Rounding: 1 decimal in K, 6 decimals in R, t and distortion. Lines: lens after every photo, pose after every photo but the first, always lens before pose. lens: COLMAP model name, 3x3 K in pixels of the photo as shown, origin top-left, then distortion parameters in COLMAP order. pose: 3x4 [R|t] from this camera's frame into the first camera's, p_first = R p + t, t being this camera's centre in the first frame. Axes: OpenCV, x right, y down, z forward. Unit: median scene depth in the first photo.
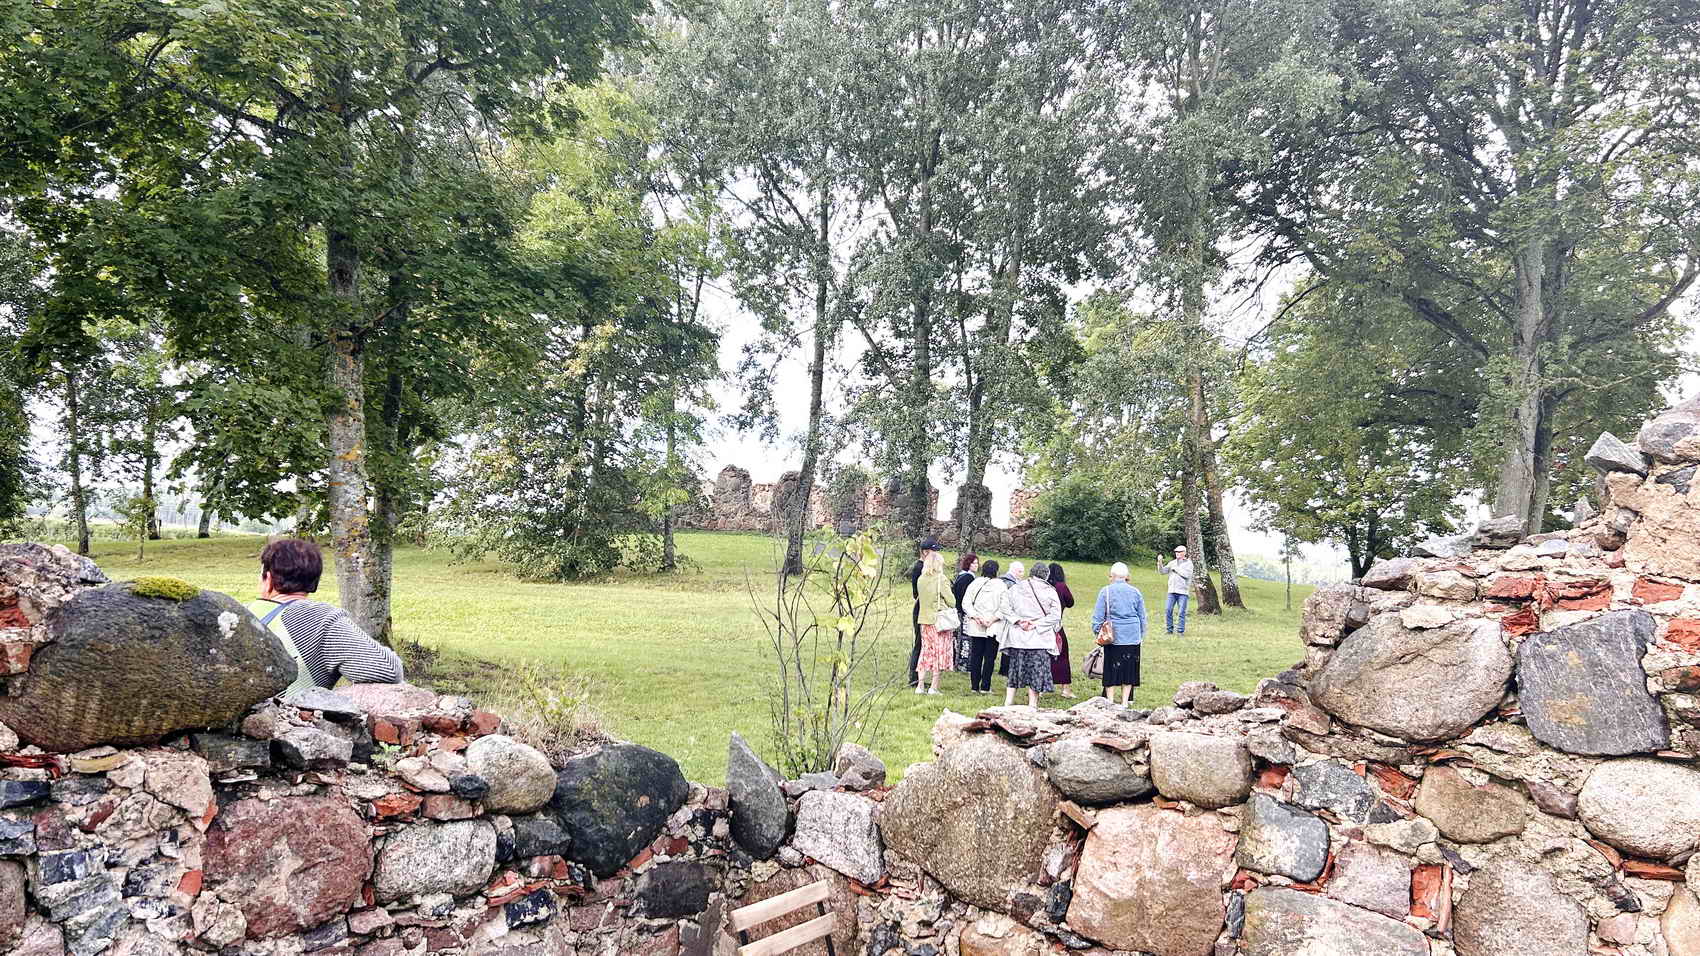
lens RADIAL K [[1226.8, 0, 850.6], [0, 1226.8, 479.6], [0, 0, 1]] dist [-0.008644, -0.007026]
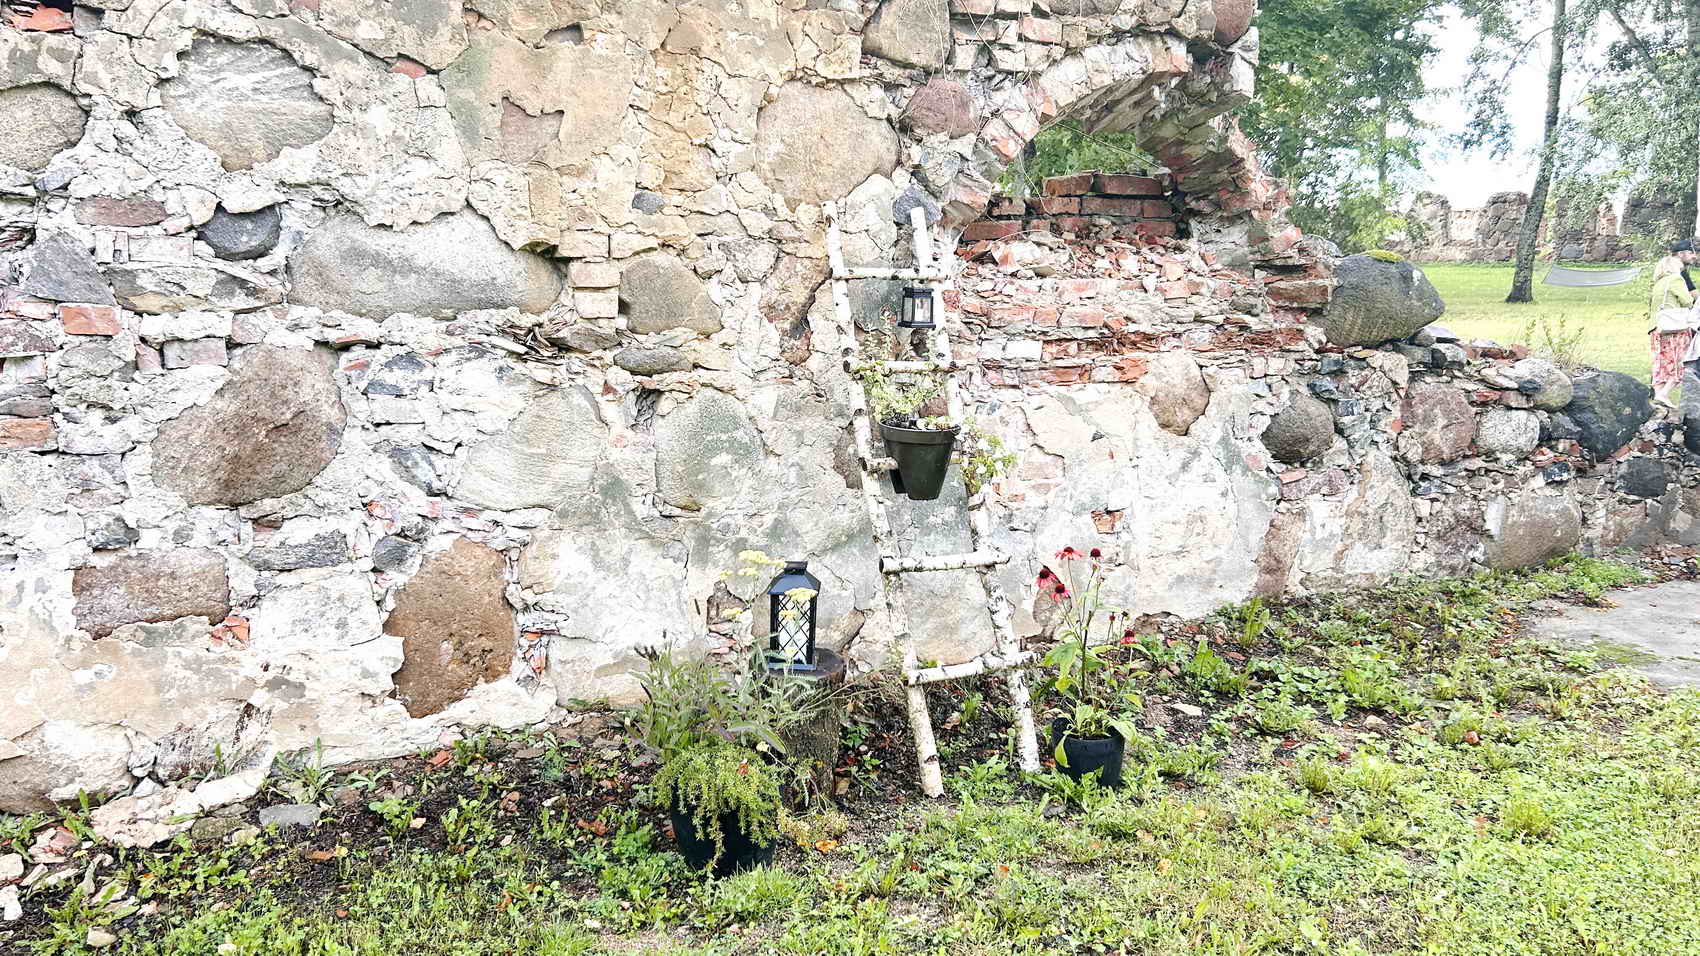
lens RADIAL K [[1226.8, 0, 848.4], [0, 1226.8, 473.9], [0, 0, 1]] dist [-0.008644, -0.007026]
pose [[0.868177, 0.023588, -0.495695, -0.275242], [0.074511, 0.981350, 0.177199, 0.021078], [0.490630, -0.190775, 0.850228, -0.709487]]
